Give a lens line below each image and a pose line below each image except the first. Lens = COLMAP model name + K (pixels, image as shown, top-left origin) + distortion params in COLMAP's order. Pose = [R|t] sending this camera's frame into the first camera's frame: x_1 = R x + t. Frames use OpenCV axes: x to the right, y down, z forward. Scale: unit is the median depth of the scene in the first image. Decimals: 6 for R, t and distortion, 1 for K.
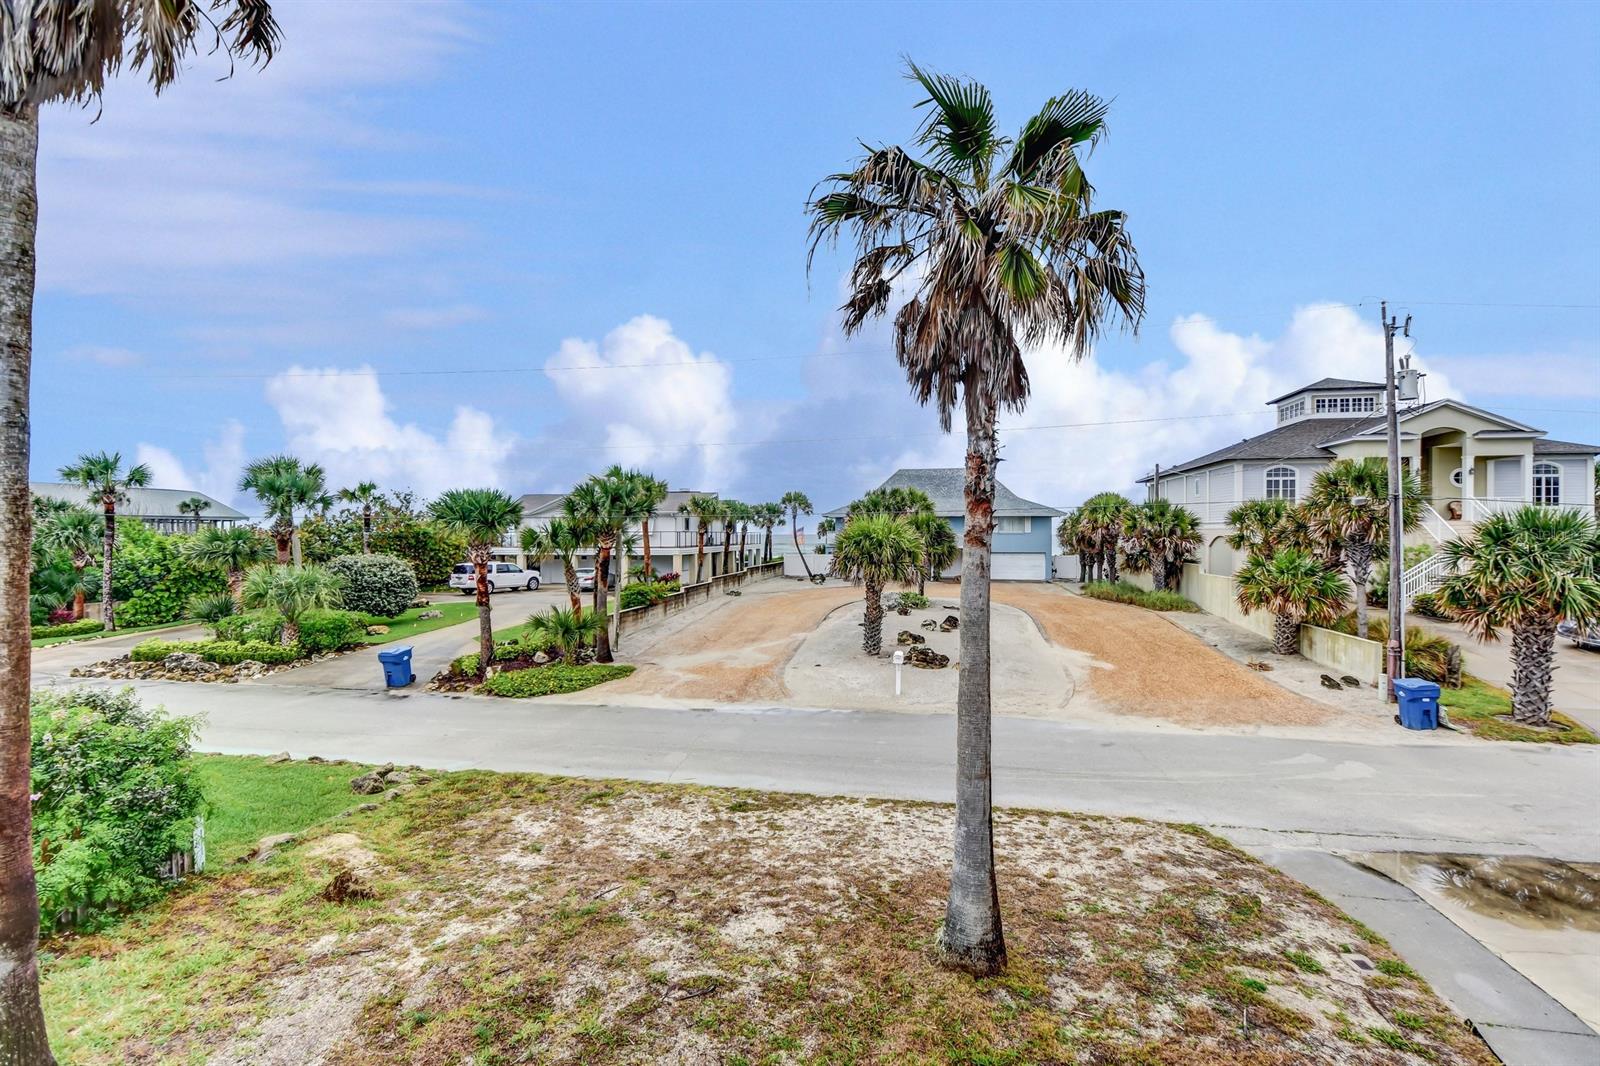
lens RADIAL K [[703.7, 0, 800.0], [0, 703.7, 533.0], [0, 0, 1]] dist [0.029675, -0.026230]
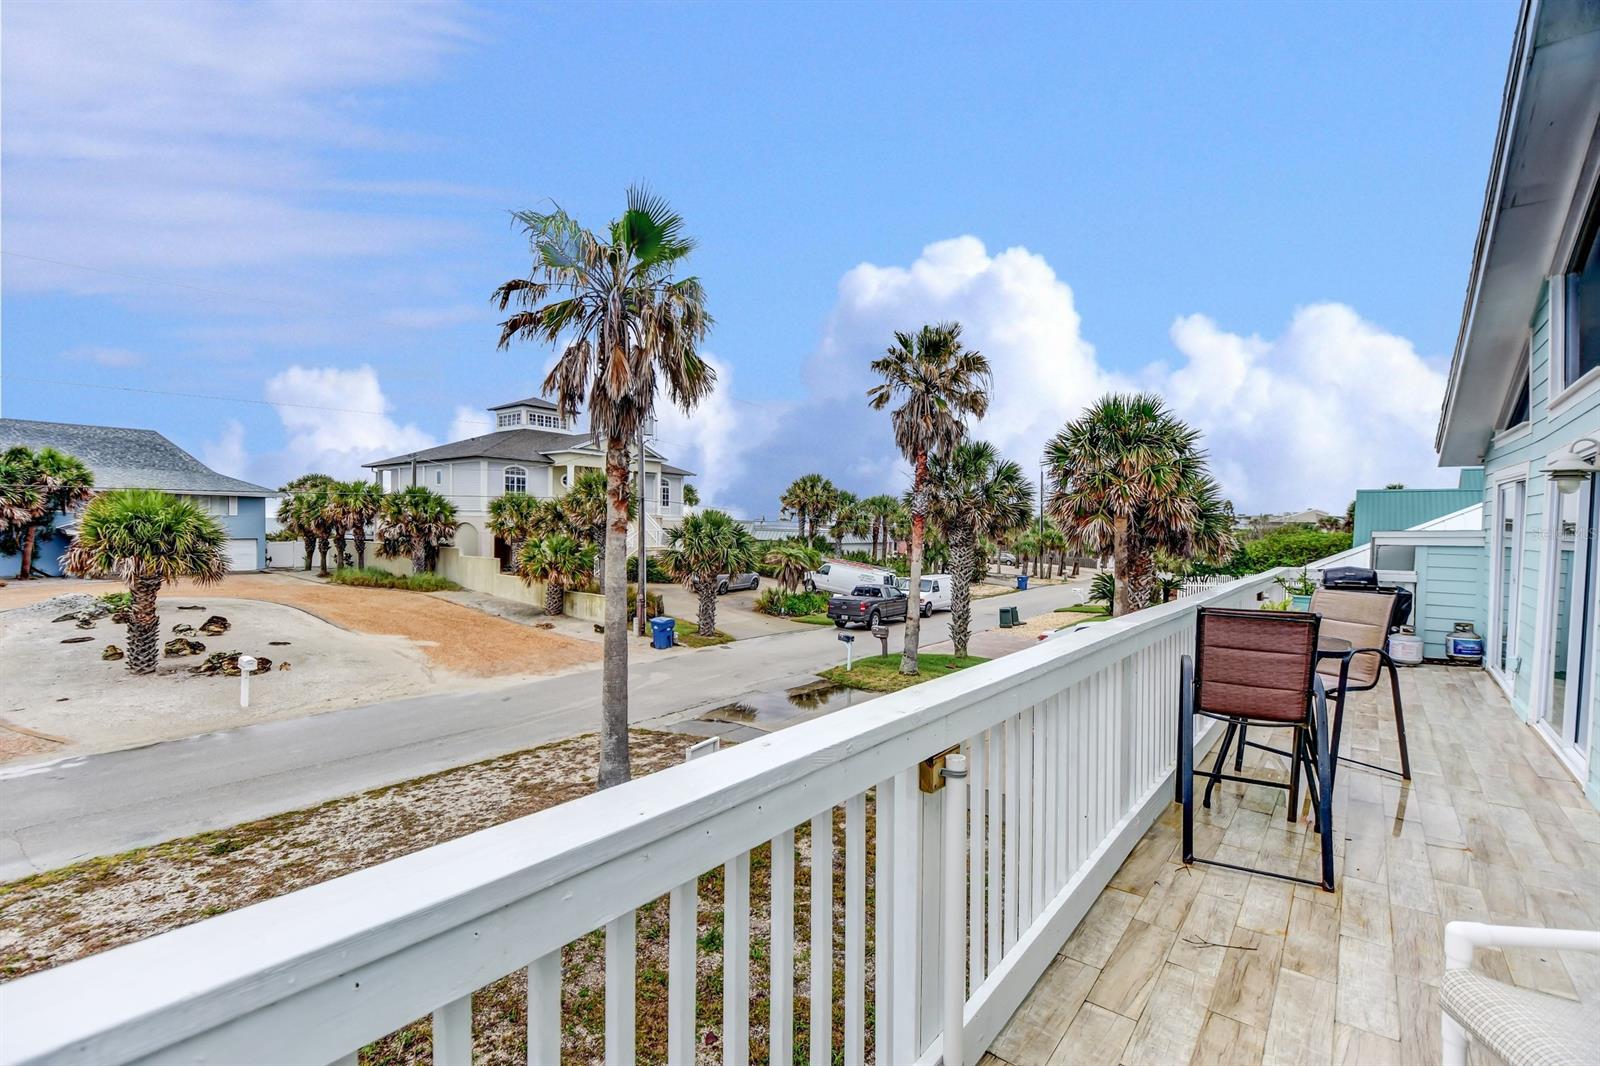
lens RADIAL K [[706.4, 0, 795.5], [0, 706.4, 501.7], [0, 0, 1]] dist [0.031719, -0.022338]
pose [[0.464041, 0.038190, 0.884990, -0.241749], [-0.017445, 0.999270, -0.033974, 0.000614], [-0.885642, 0.000326, 0.464368, 0.012224]]
